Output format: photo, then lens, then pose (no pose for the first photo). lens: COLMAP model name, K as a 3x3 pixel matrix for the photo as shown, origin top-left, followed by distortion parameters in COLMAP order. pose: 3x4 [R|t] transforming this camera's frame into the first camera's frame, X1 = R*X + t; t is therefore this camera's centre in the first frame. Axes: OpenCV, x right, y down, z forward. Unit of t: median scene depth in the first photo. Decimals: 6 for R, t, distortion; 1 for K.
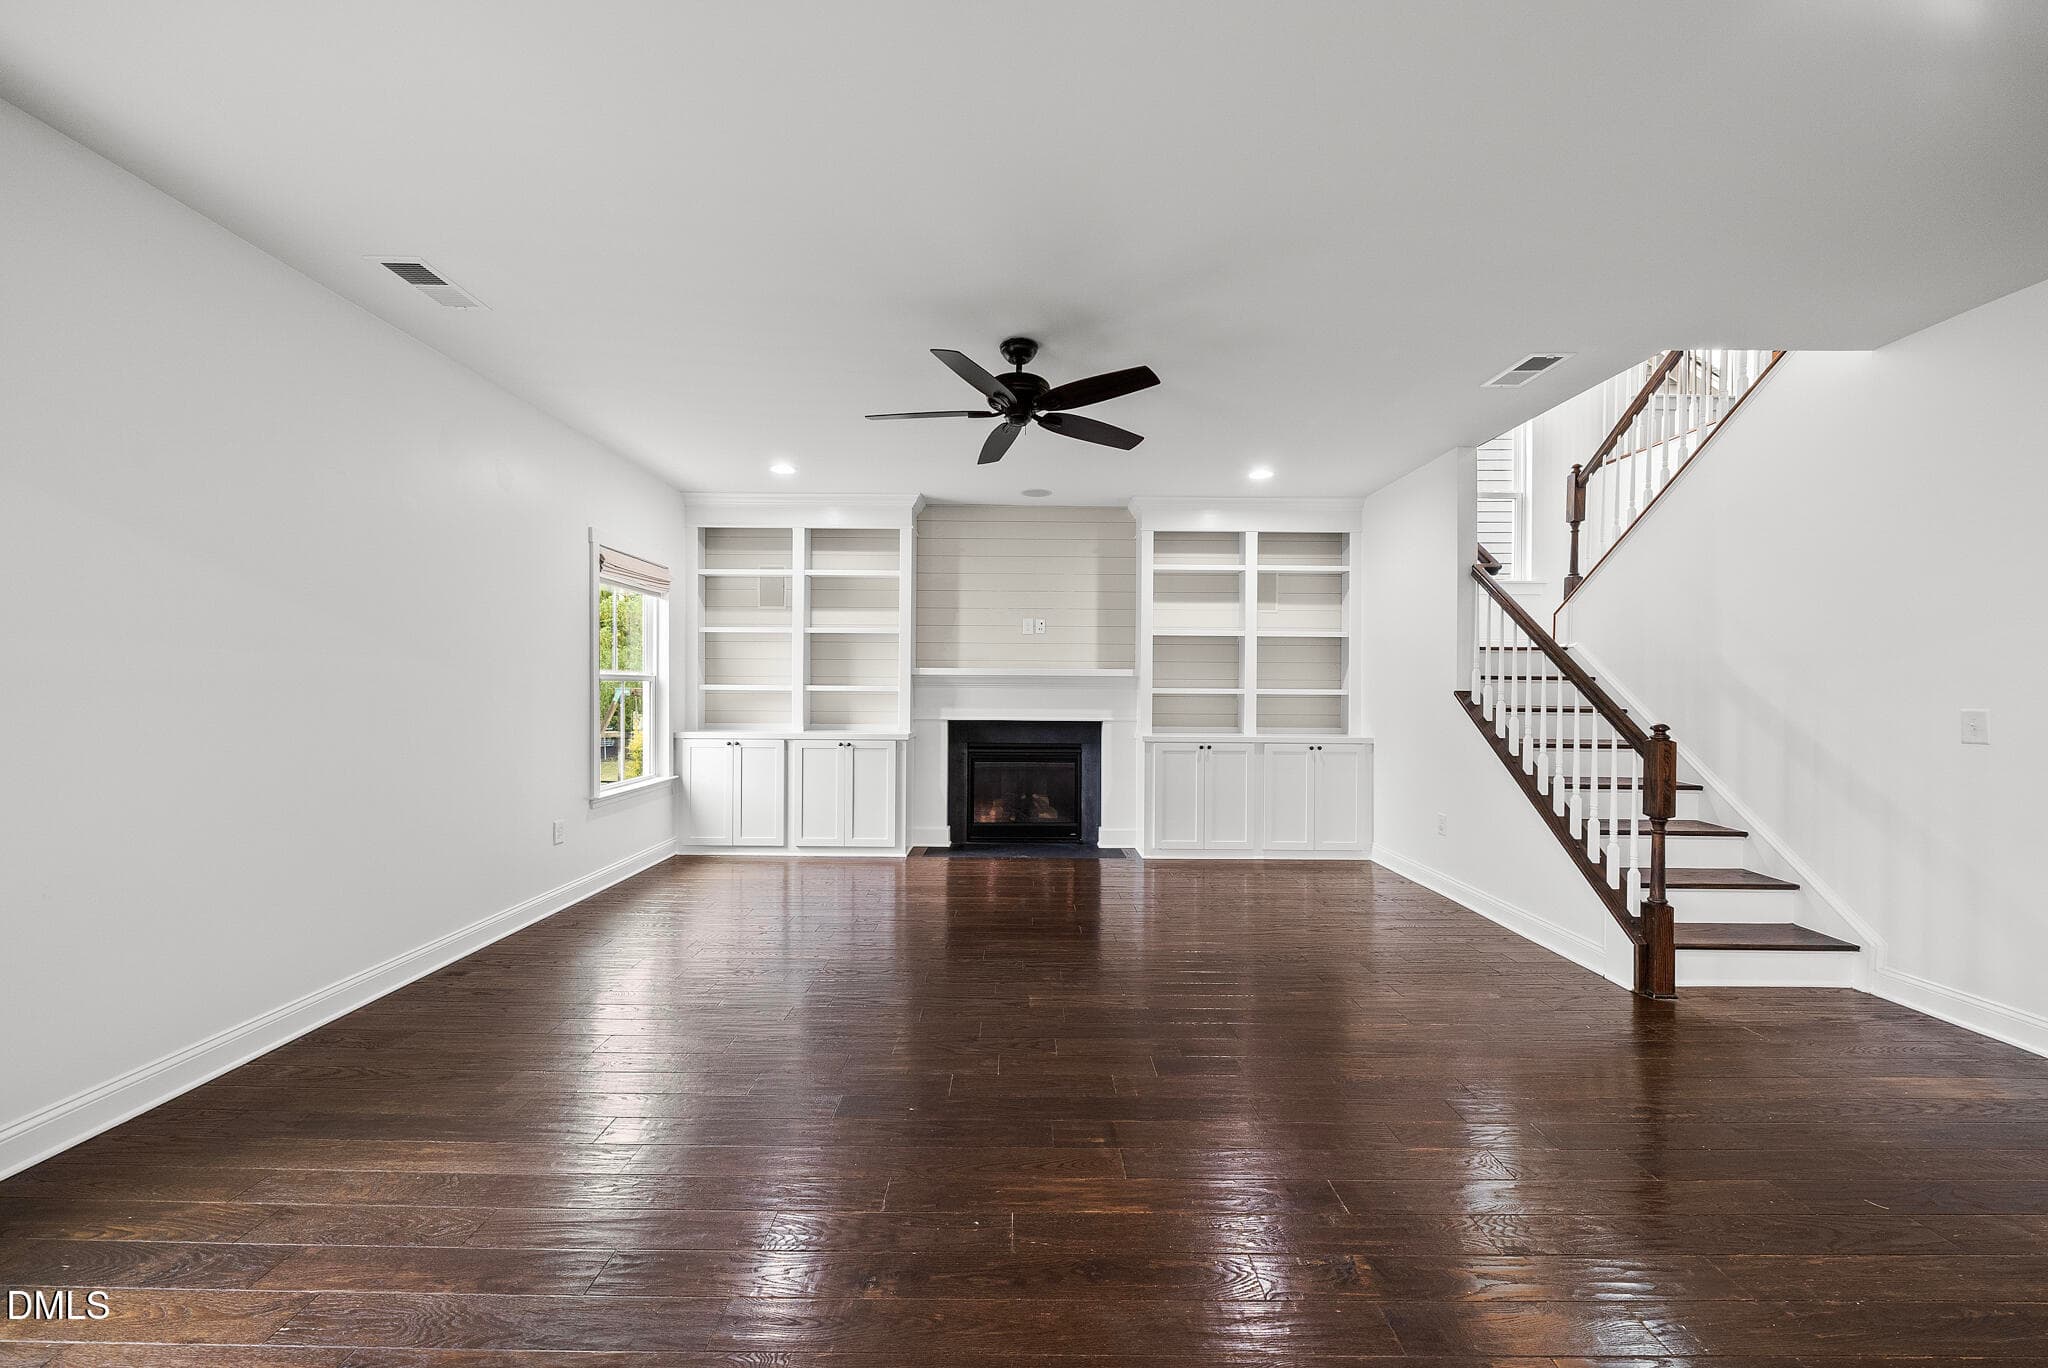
lens RADIAL K [[728.1, 0, 1022.1], [0, 728.1, 690.6], [0, 0, 1]] dist [0.001508, 0.000120]
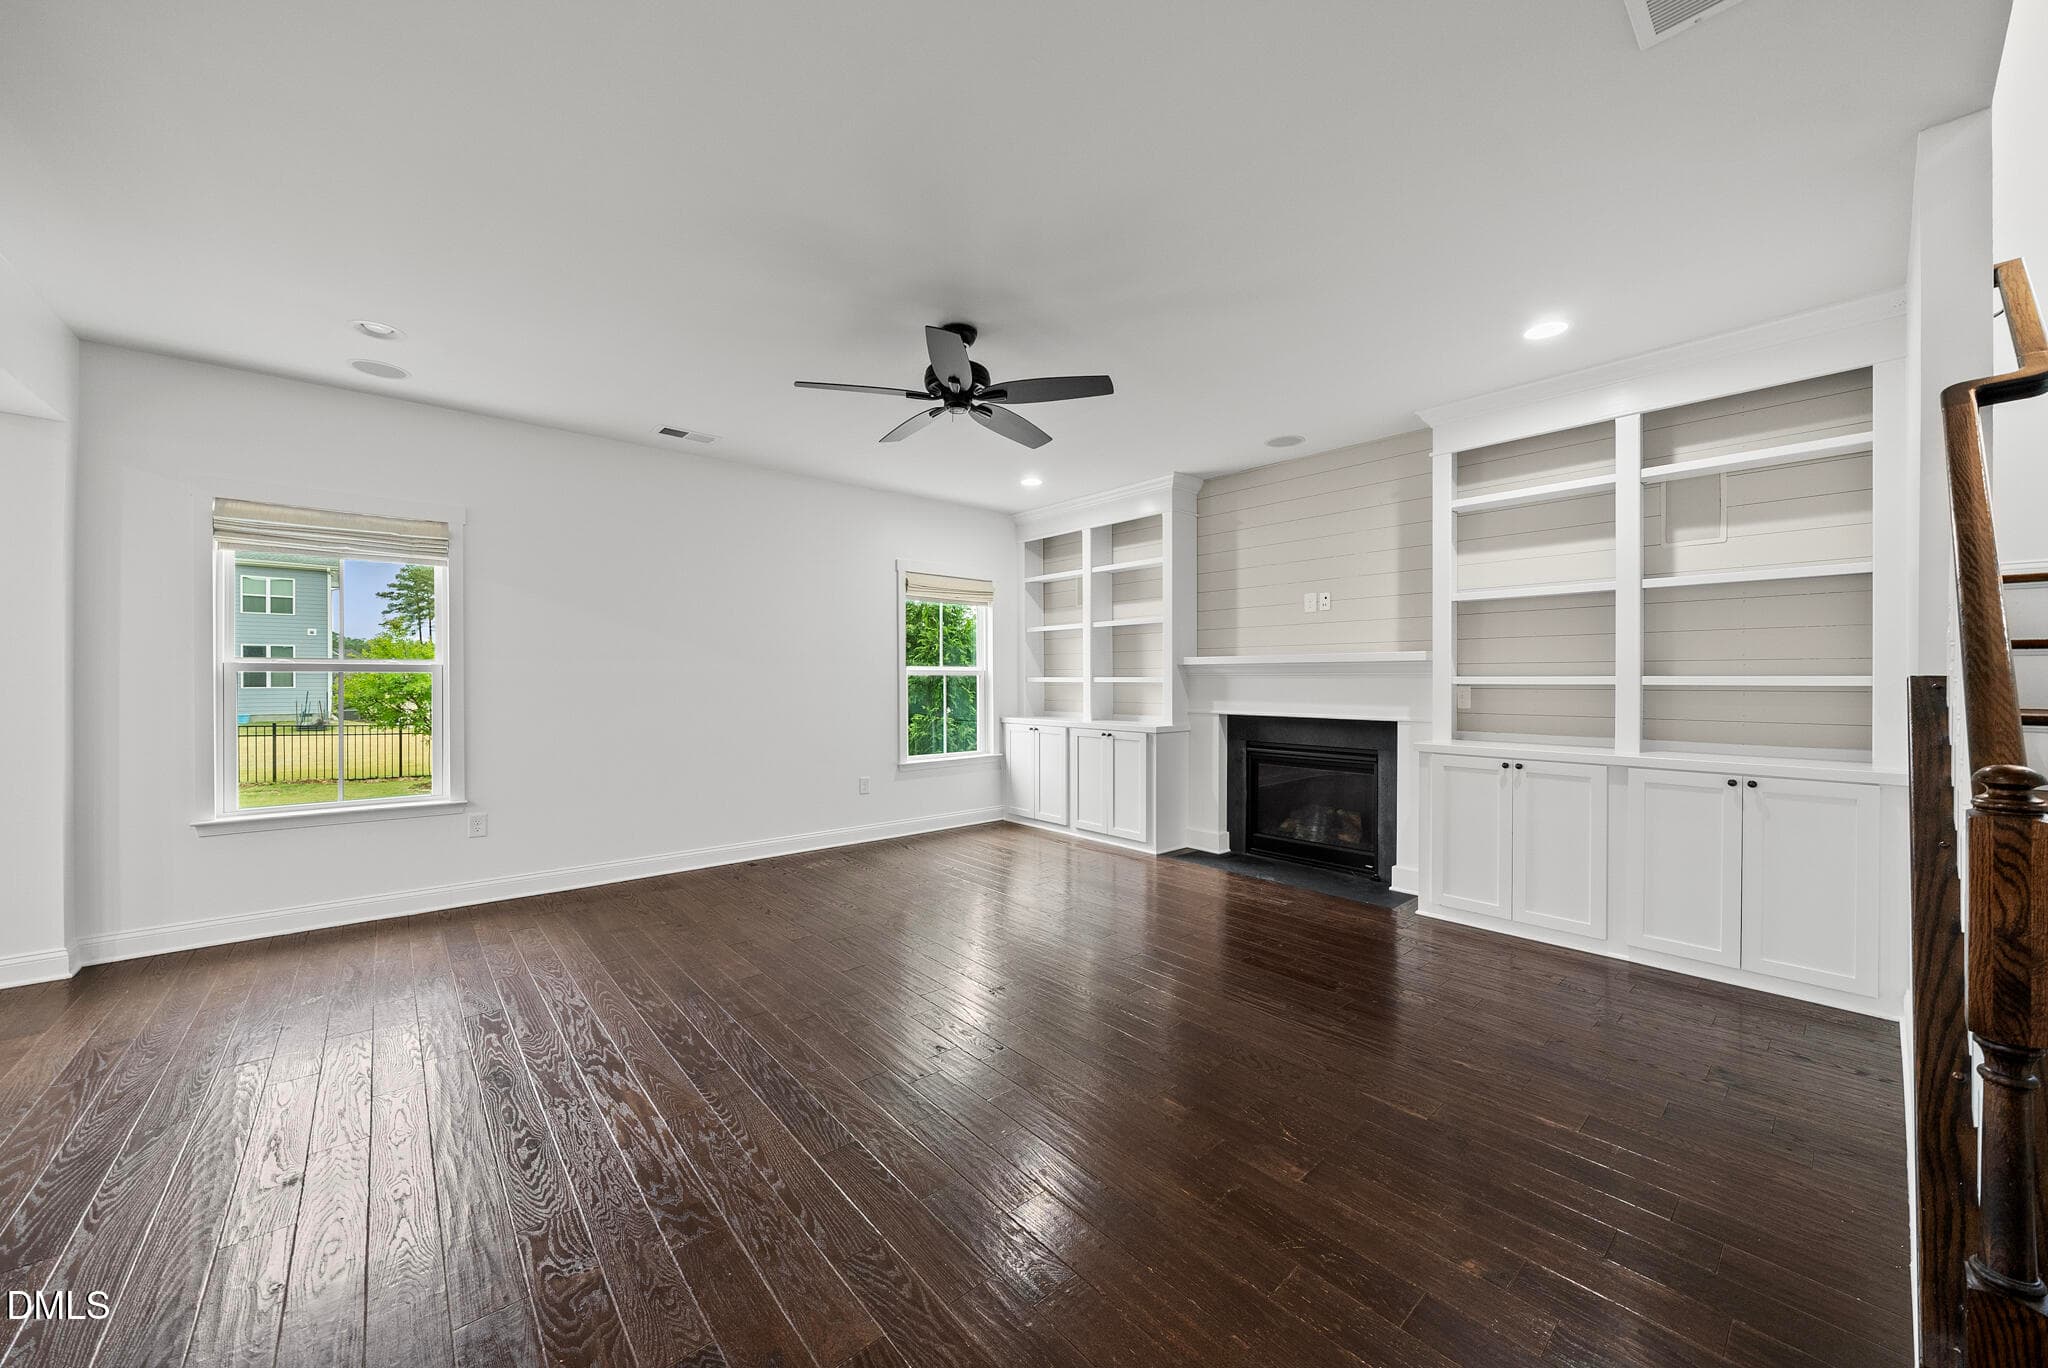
lens RADIAL K [[739.6, 0, 1024.8], [0, 739.6, 681.4], [0, 0, 1]] dist [-0.000435, 0.000041]
pose [[0.665020, -0.003854, -0.746816, 0.435431], [0.002842, 0.999993, -0.002629, 0.001660], [0.746820, -0.000374, 0.665026, 0.214546]]
